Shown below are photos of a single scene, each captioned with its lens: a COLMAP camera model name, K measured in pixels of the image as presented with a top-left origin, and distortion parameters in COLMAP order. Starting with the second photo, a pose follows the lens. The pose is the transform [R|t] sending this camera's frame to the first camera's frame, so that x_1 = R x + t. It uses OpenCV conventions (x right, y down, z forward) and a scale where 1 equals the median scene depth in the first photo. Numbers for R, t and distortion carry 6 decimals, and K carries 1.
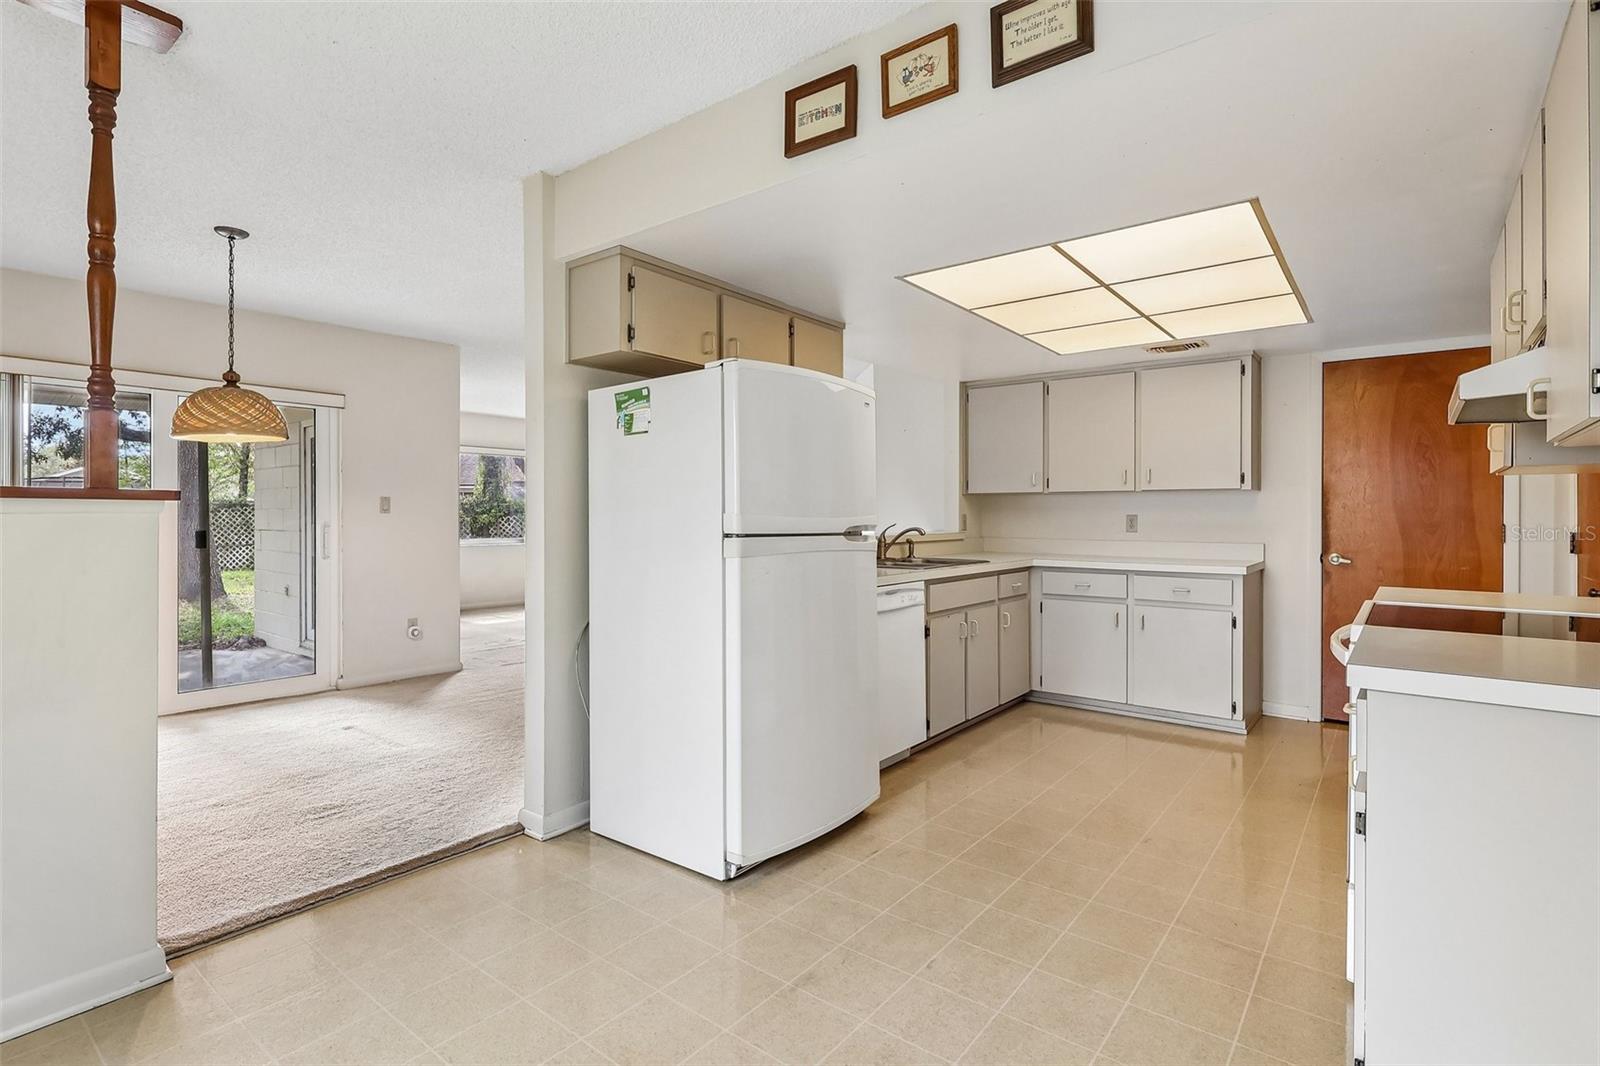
lens RADIAL K [[762.8, 0, 798.4], [0, 762.8, 523.0], [0, 0, 1]] dist [-0.001308, -0.000404]
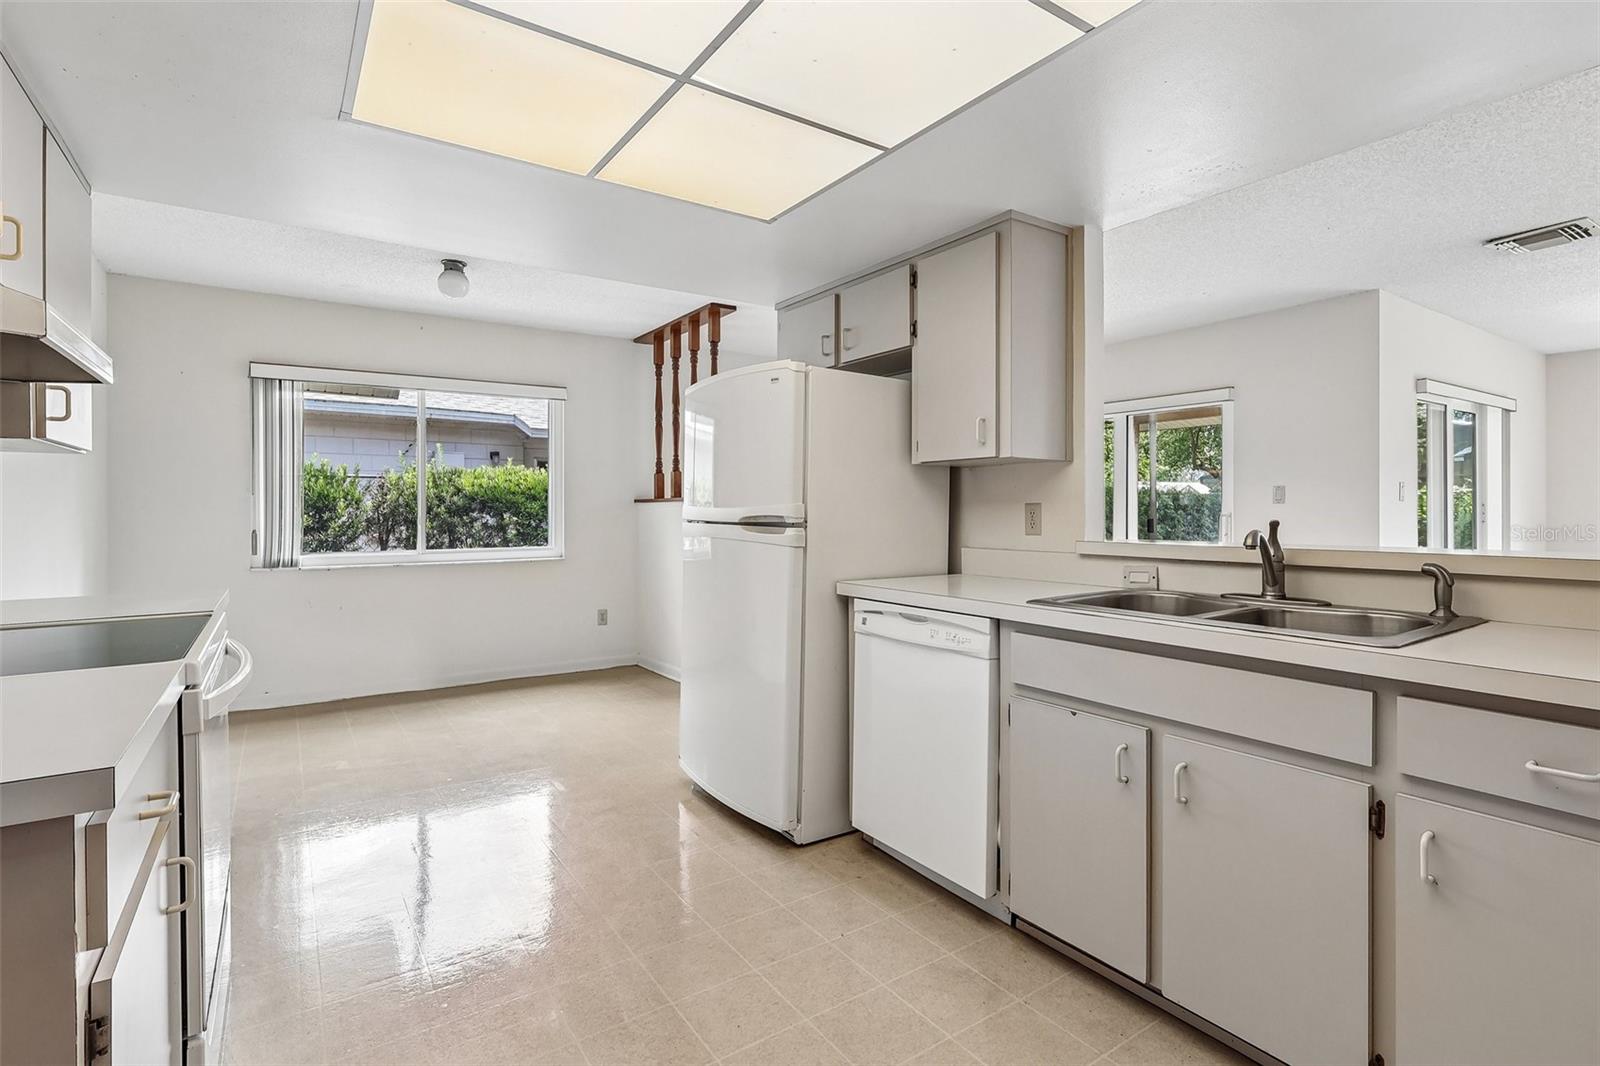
lens RADIAL K [[762.8, 0, 798.4], [0, 762.8, 523.0], [0, 0, 1]] dist [-0.001308, -0.000404]
pose [[-0.311950, 0.016183, -0.949961, 0.735357], [-0.005722, 0.999805, 0.018911, -0.004550], [0.950081, 0.011335, -0.311797, 1.032459]]
